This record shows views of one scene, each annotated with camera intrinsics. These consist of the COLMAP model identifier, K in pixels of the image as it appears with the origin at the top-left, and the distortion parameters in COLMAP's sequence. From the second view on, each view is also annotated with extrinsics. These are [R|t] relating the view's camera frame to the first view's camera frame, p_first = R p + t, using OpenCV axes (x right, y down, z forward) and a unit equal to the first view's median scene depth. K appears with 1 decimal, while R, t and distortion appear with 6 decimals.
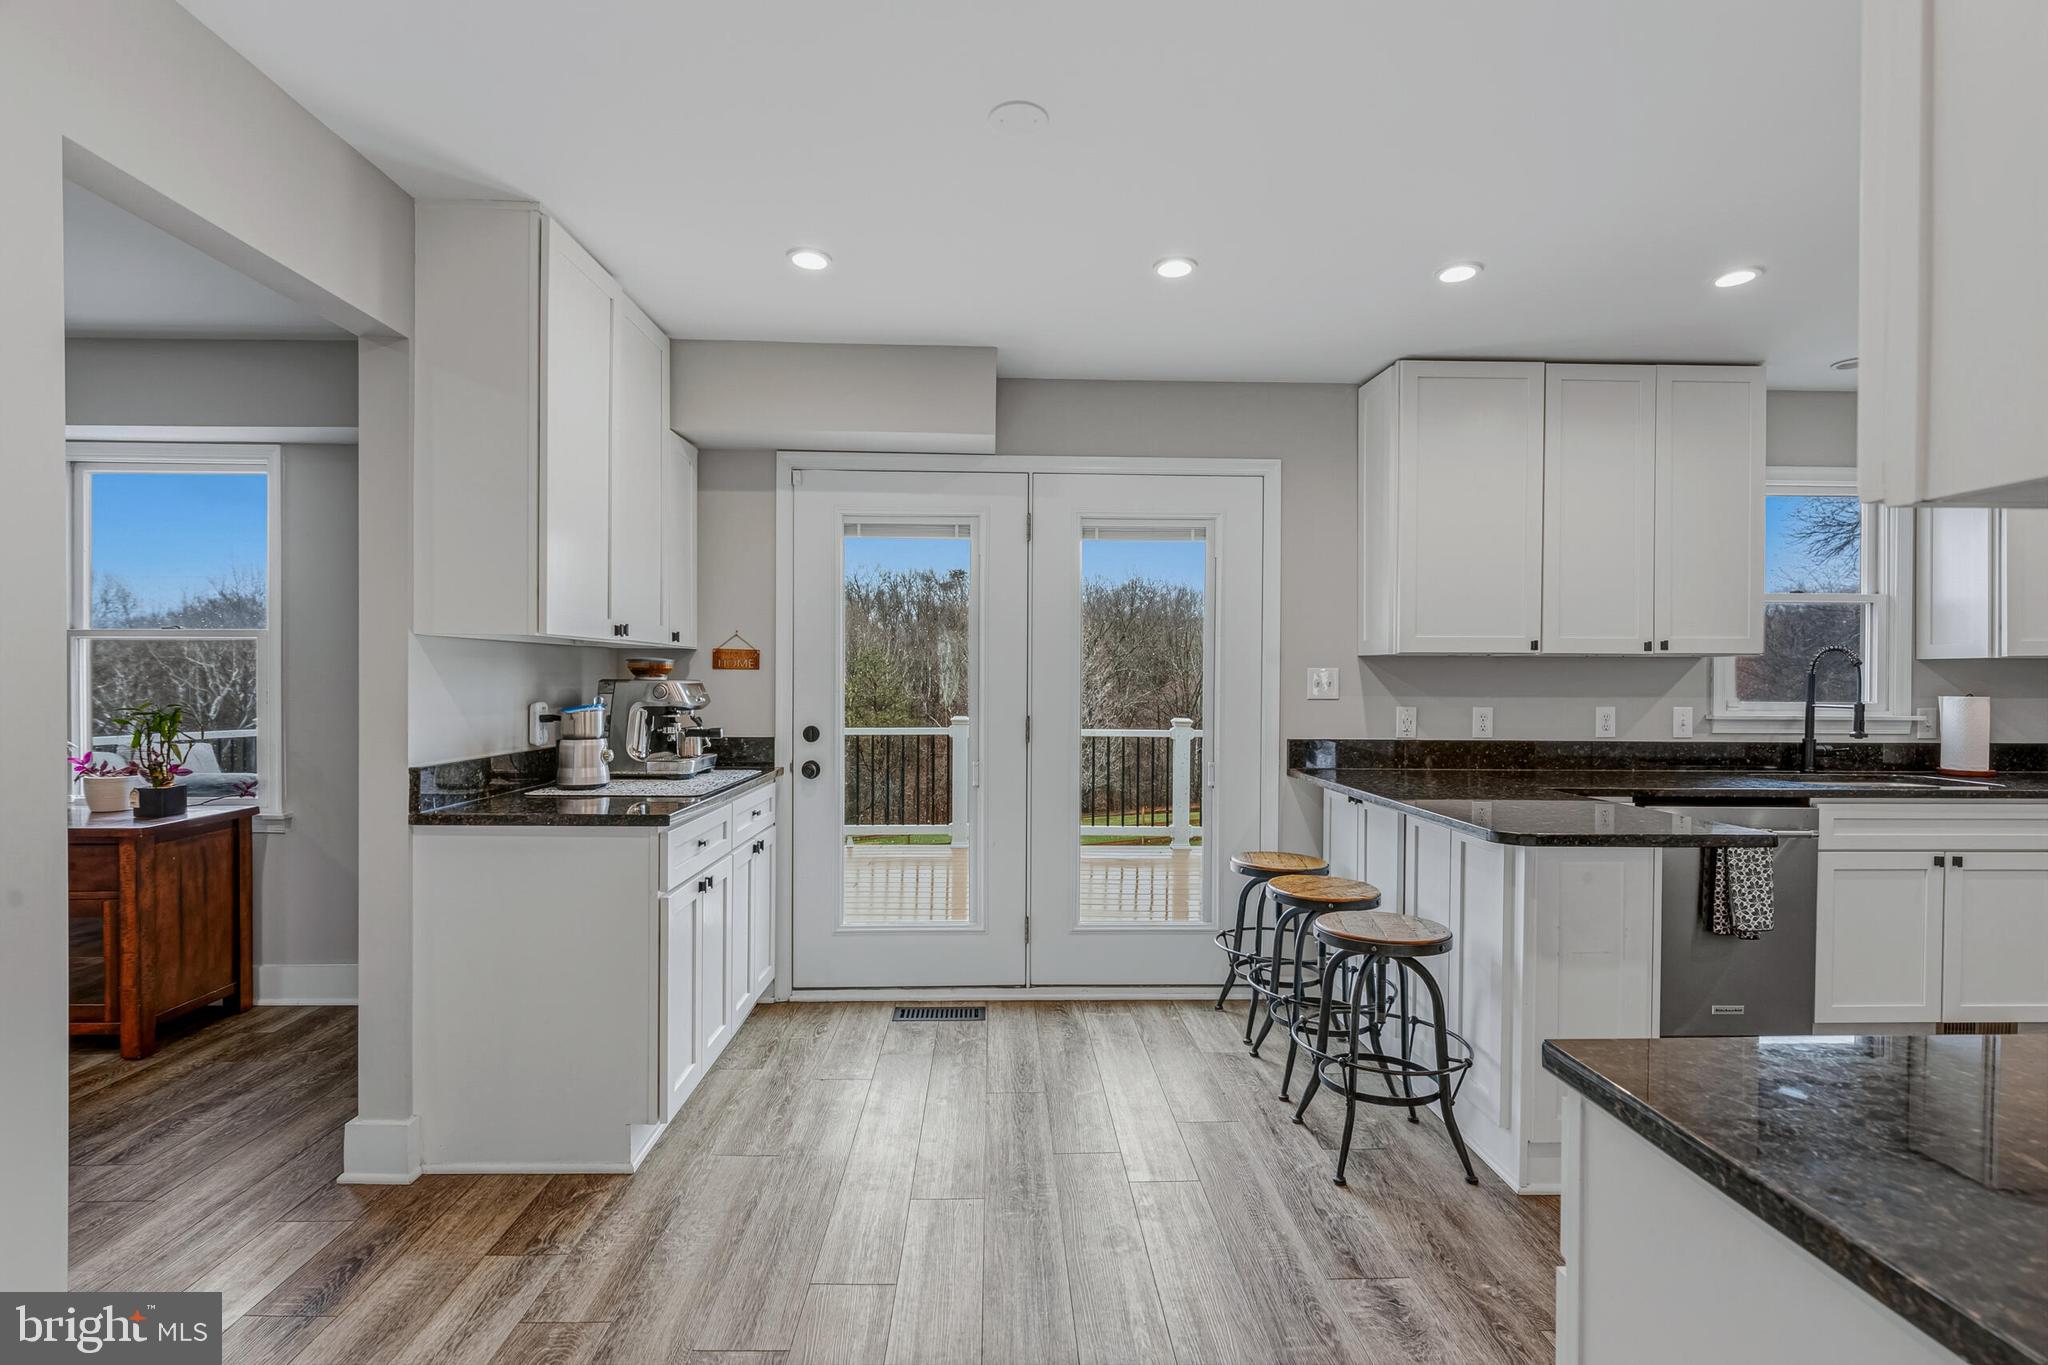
lens RADIAL K [[966.1, 0, 1018.8], [0, 966.1, 679.2], [0, 0, 1]] dist [-0.005600, -0.000239]
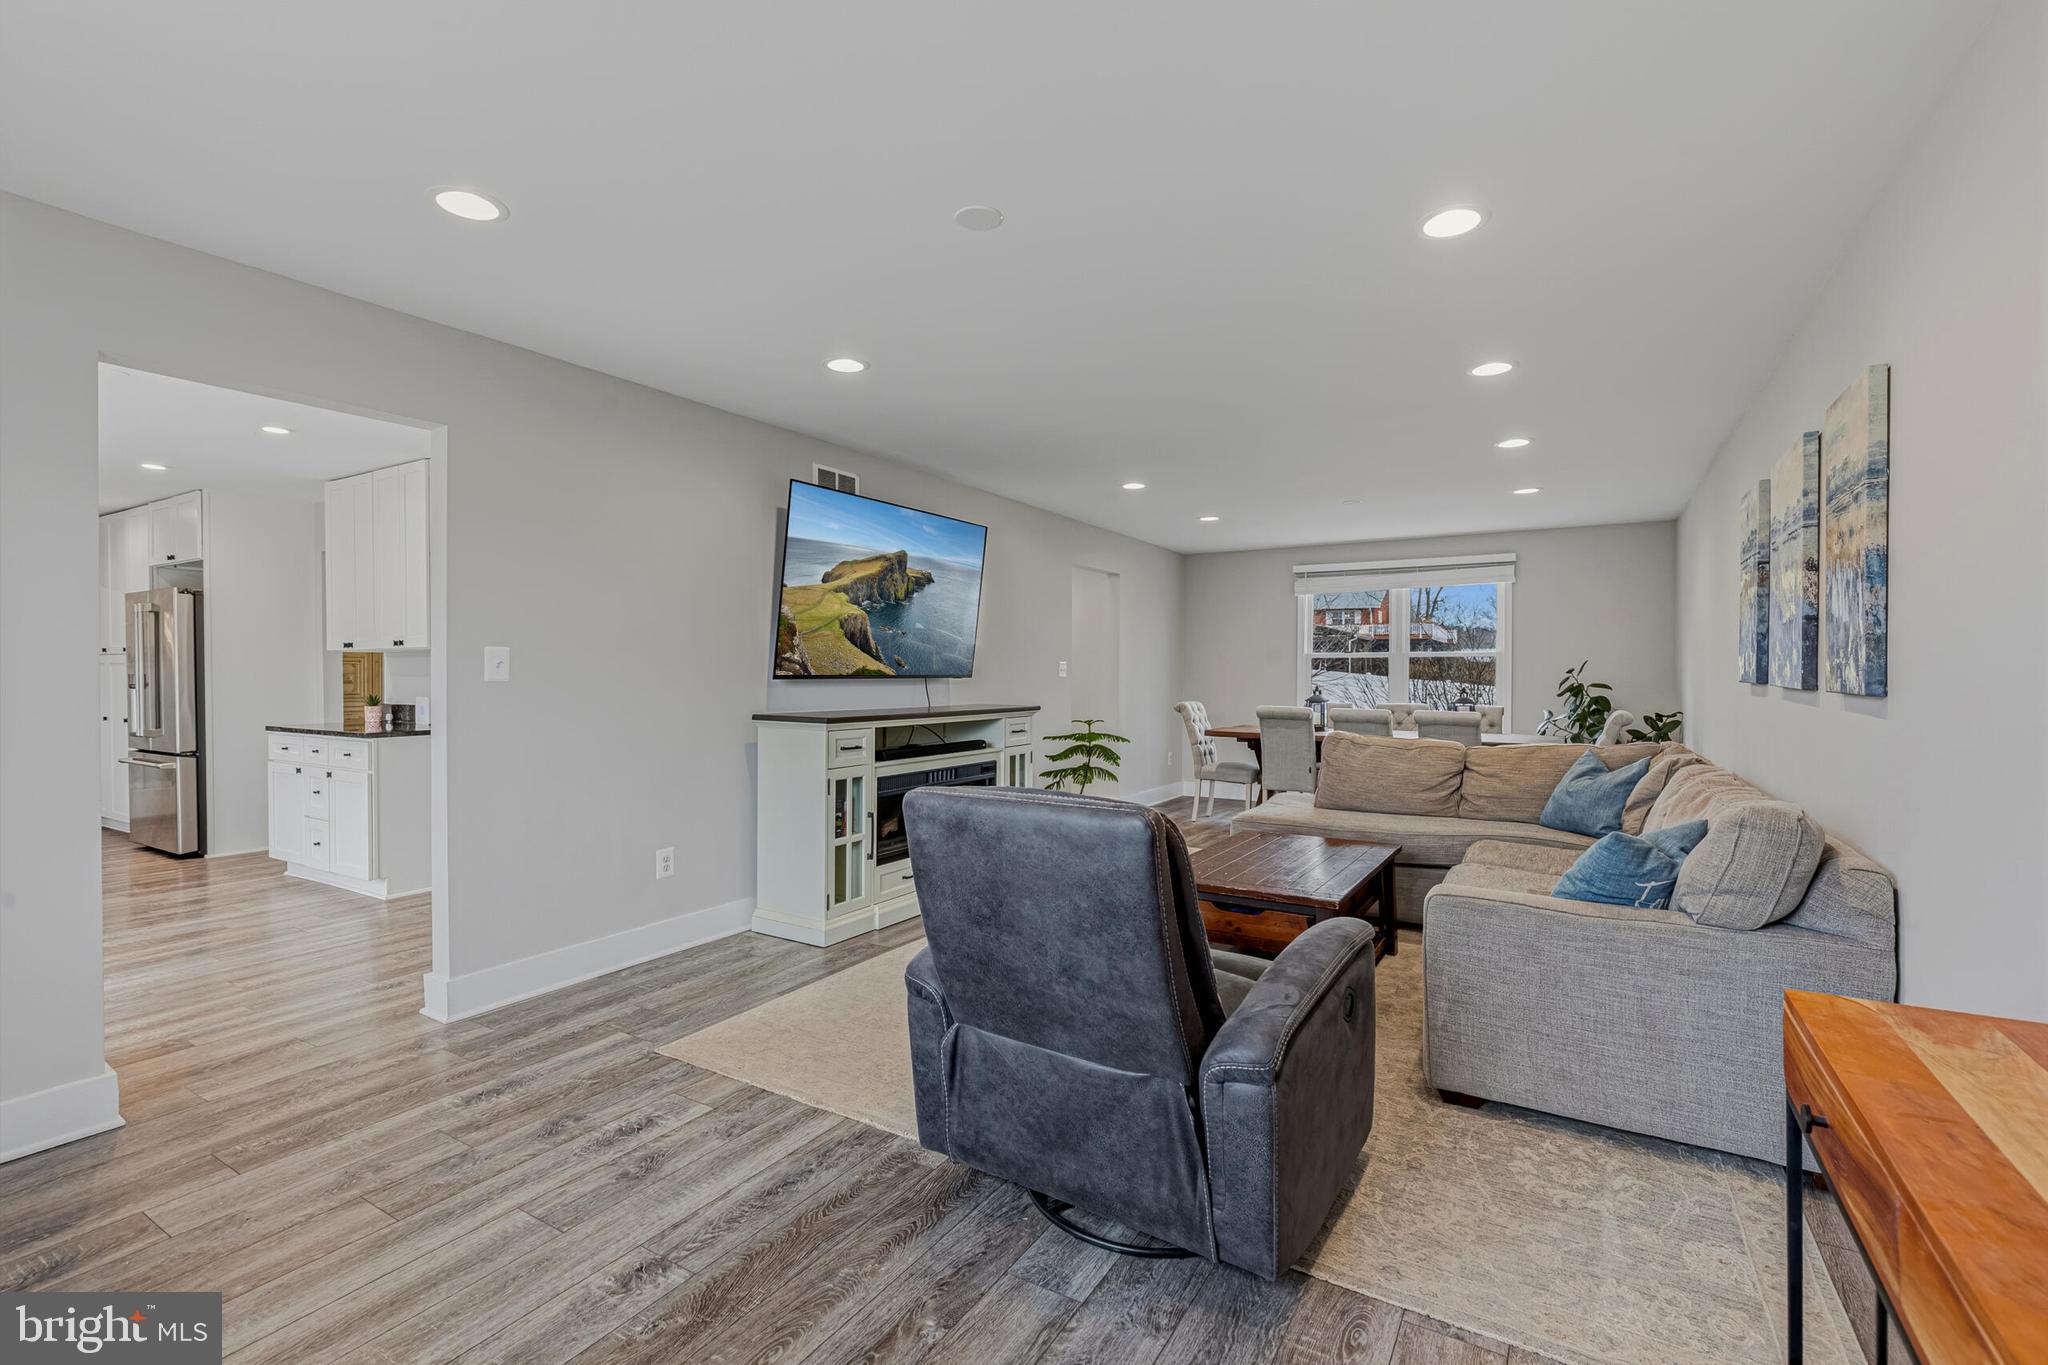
lens RADIAL K [[914.0, 0, 1028.4], [0, 914.0, 685.5], [0, 0, 1]] dist [0.005361, -0.001895]
pose [[-0.839851, -0.014588, 0.542621, -1.346058], [-0.006231, 0.999832, 0.017234, -0.001130], [-0.542782, 0.011093, -0.839801, 0.827794]]
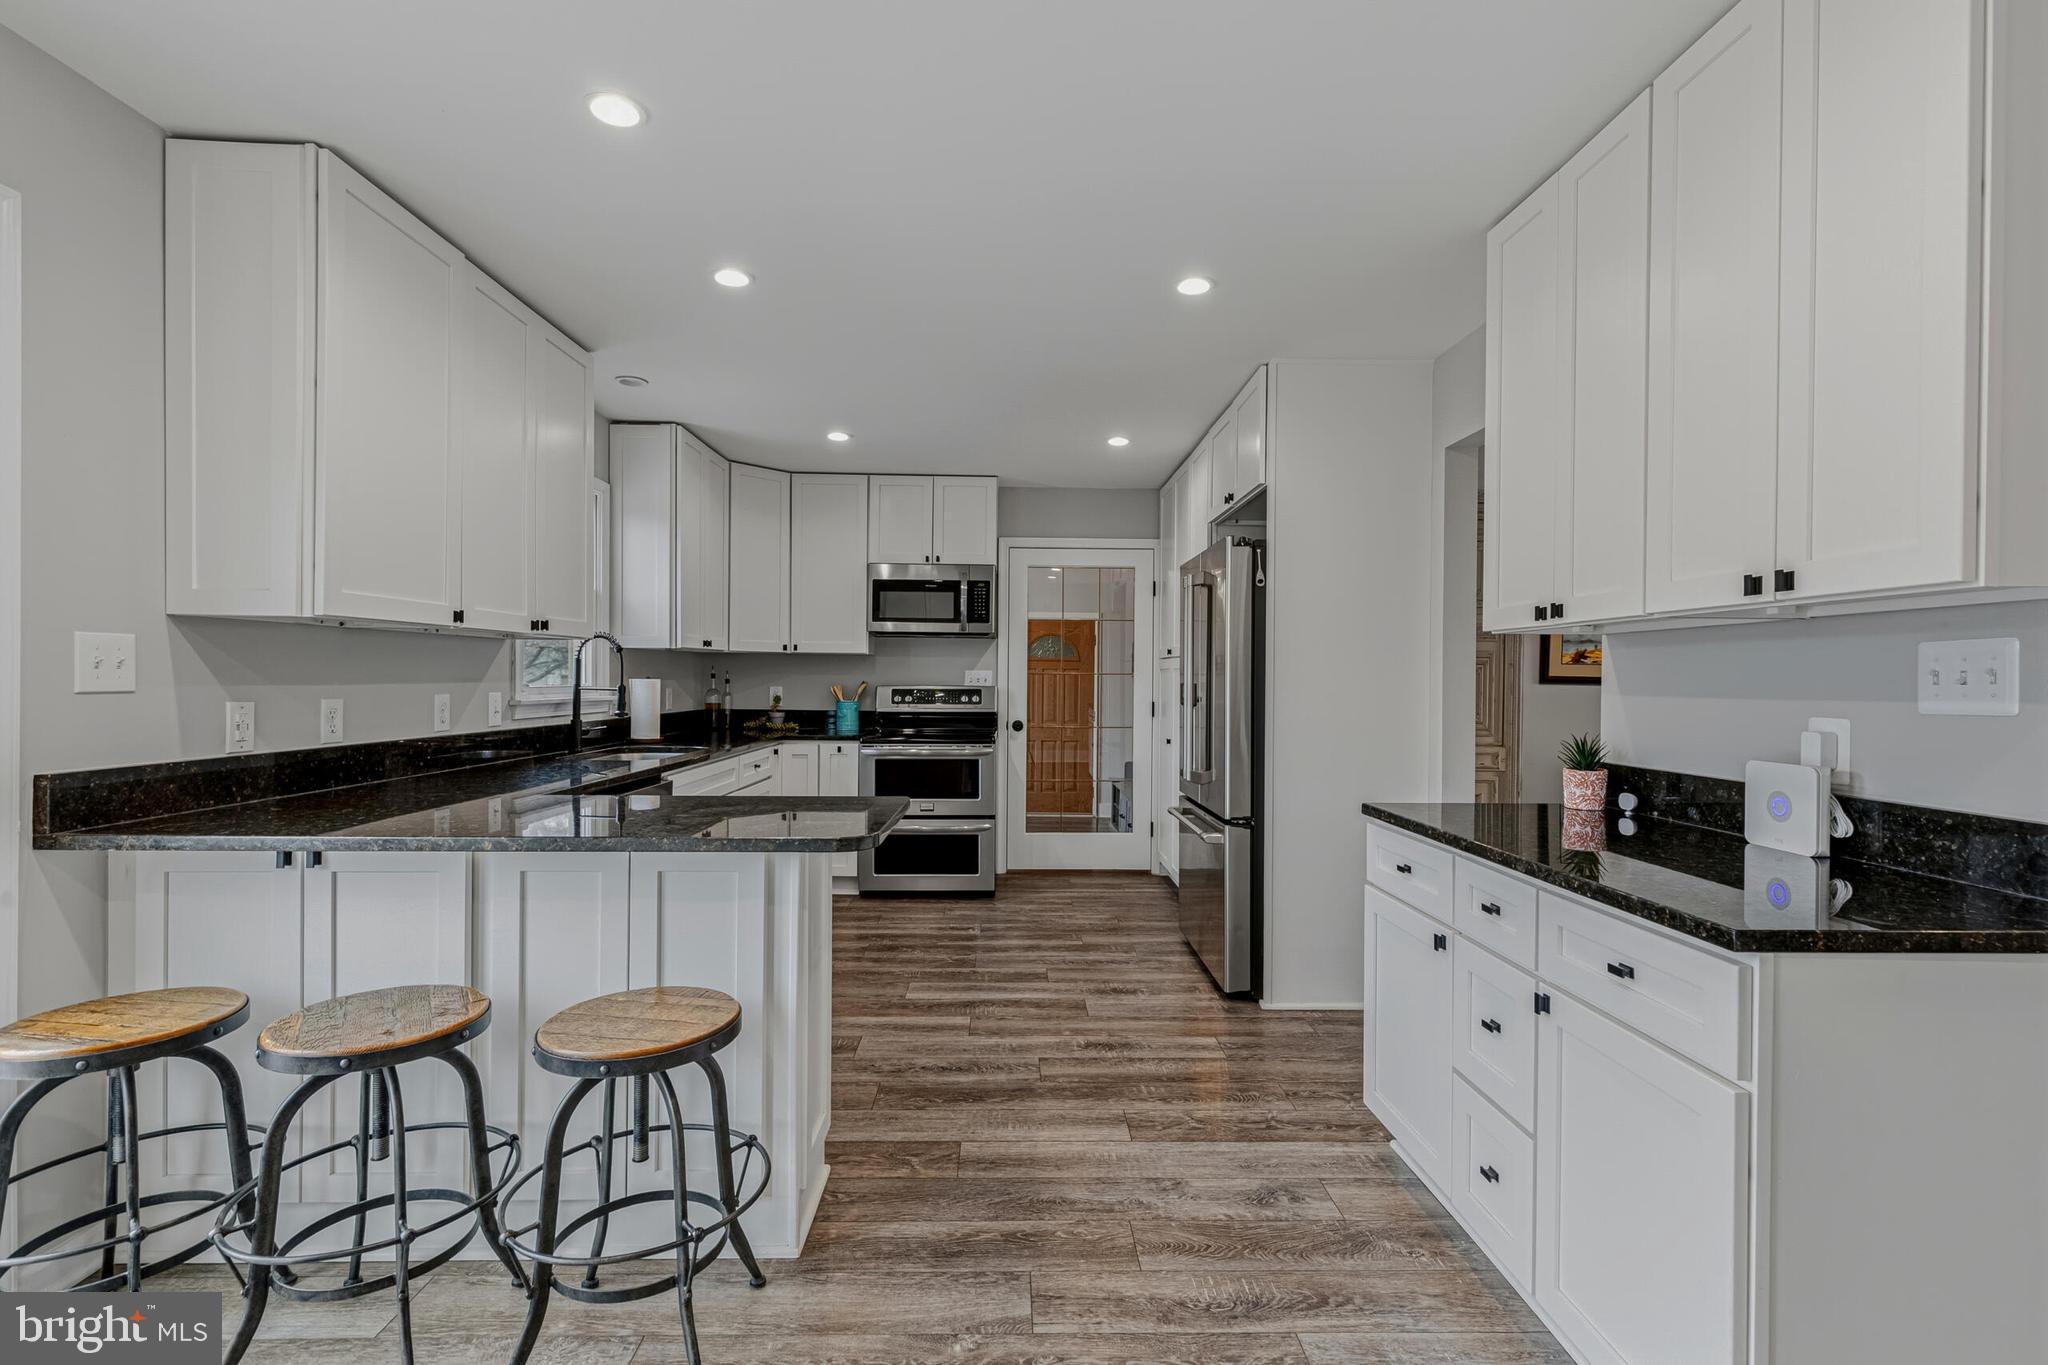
lens RADIAL K [[914.0, 0, 1024.0], [0, 914.0, 685.4], [0, 0, 1]] dist [0.005361, -0.001895]
pose [[0.008754, -0.013973, 0.999864, -0.183333], [-0.007912, 0.999870, 0.014043, 0.005822], [-0.999930, -0.008034, 0.008642, 0.496419]]
